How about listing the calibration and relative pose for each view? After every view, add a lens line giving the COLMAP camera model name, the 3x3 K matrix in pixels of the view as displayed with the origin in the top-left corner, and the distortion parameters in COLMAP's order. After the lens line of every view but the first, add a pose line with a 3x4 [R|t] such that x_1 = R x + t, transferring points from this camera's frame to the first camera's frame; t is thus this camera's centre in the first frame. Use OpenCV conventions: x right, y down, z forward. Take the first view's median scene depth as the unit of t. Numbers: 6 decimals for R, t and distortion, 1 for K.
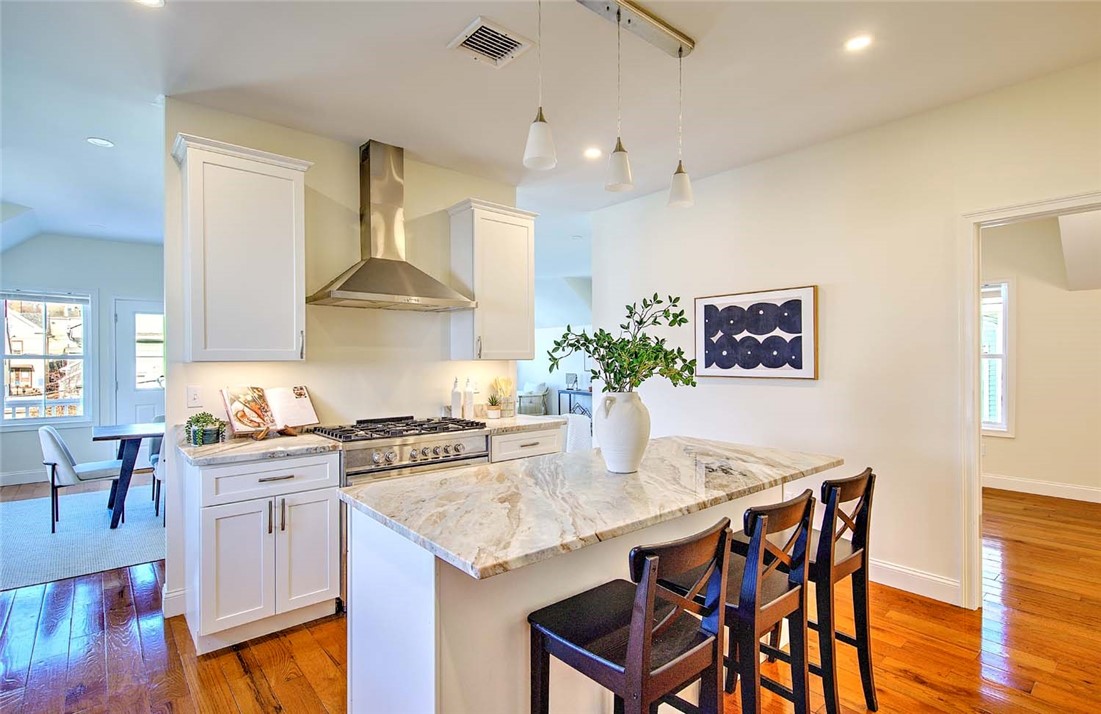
lens RADIAL K [[534.7, 0, 558.9], [0, 534.7, 353.9], [0, 0, 1]] dist [-0.002672, -0.000360]
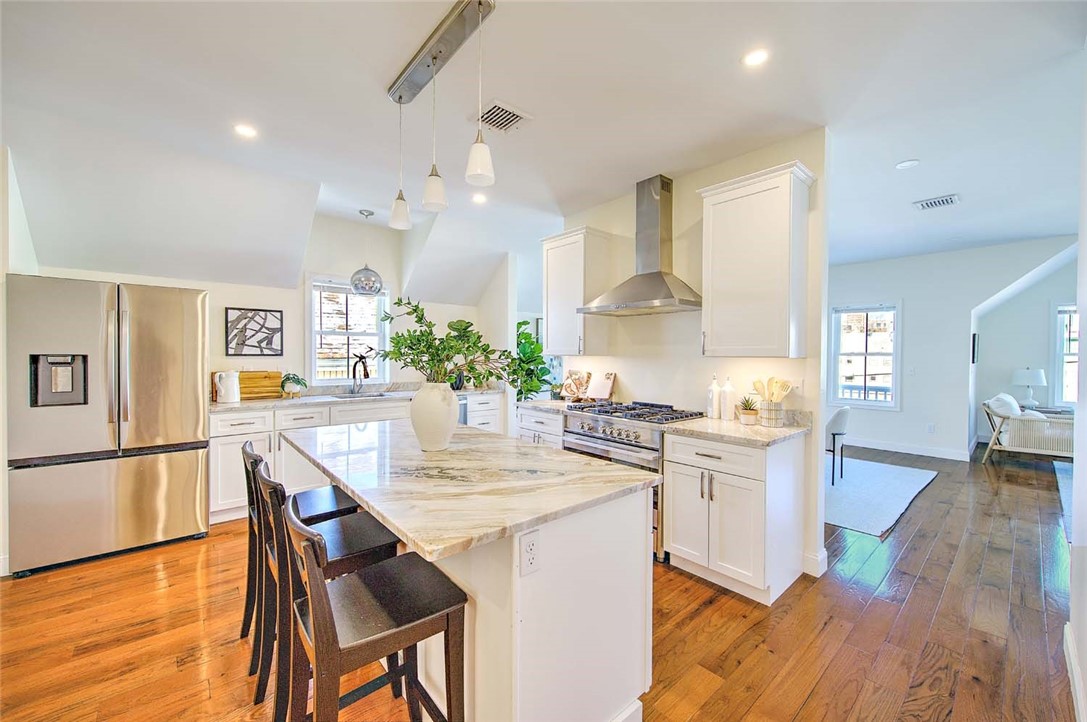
lens RADIAL K [[414.5, 0, 552.7], [0, 414.5, 359.6], [0, 0, 1]] dist [0.004510, -0.000577]
pose [[0.009994, 0.014909, -0.999839, 0.557562], [0.001504, 0.999887, 0.014925, 0.004711], [0.999949, -0.001653, 0.009971, 0.685495]]
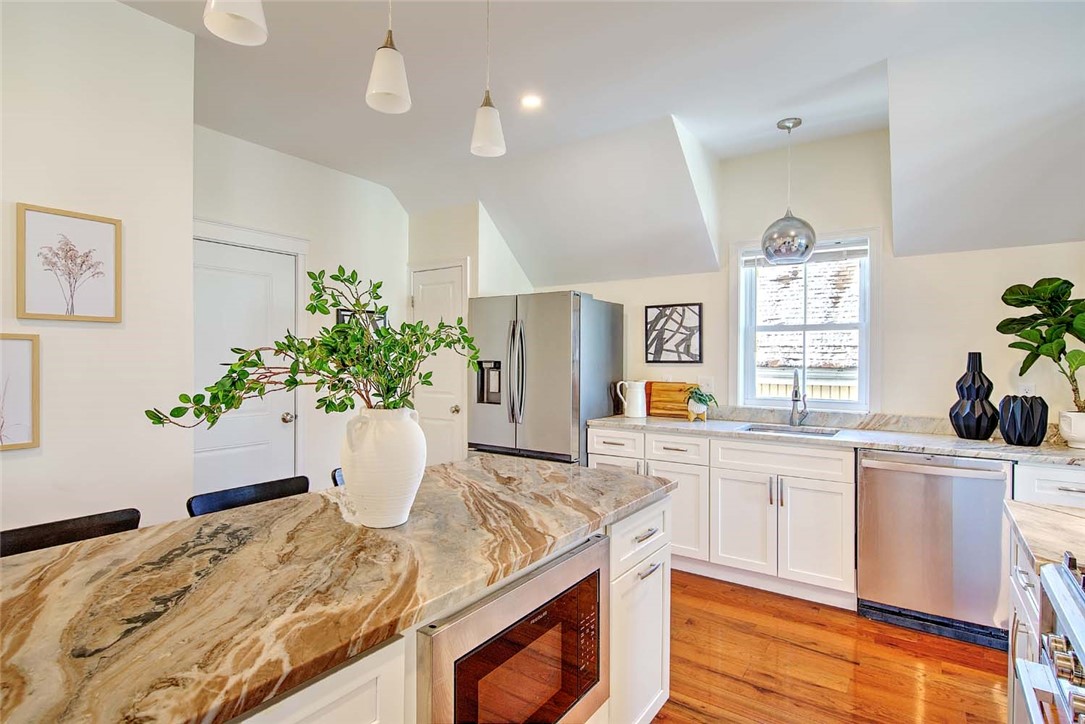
lens RADIAL K [[552.4, 0, 549.8], [0, 552.4, 362.2], [0, 0, 1]] dist [0.009261, -0.007293]
pose [[-0.967289, 0.000006, -0.253676, 0.050273], [0.000005, 1.000000, 0.000008, 0.008076], [0.253676, 0.000007, -0.967289, 0.945973]]
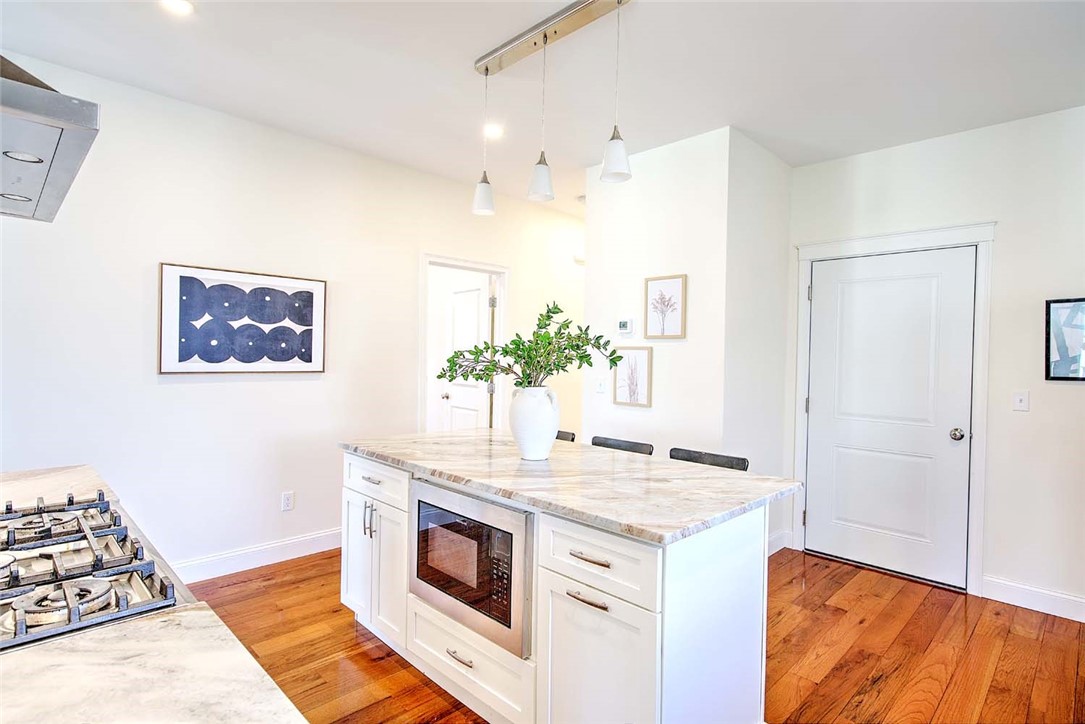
lens RADIAL K [[552.4, 0, 544.8], [0, 552.4, 362.4], [0, 0, 1]] dist [0.009261, -0.007293]
pose [[-0.070876, -0.010599, 0.997429, -0.550185], [-0.028885, 0.999546, 0.008569, 0.006573], [-0.997067, -0.028203, -0.071150, 0.581636]]
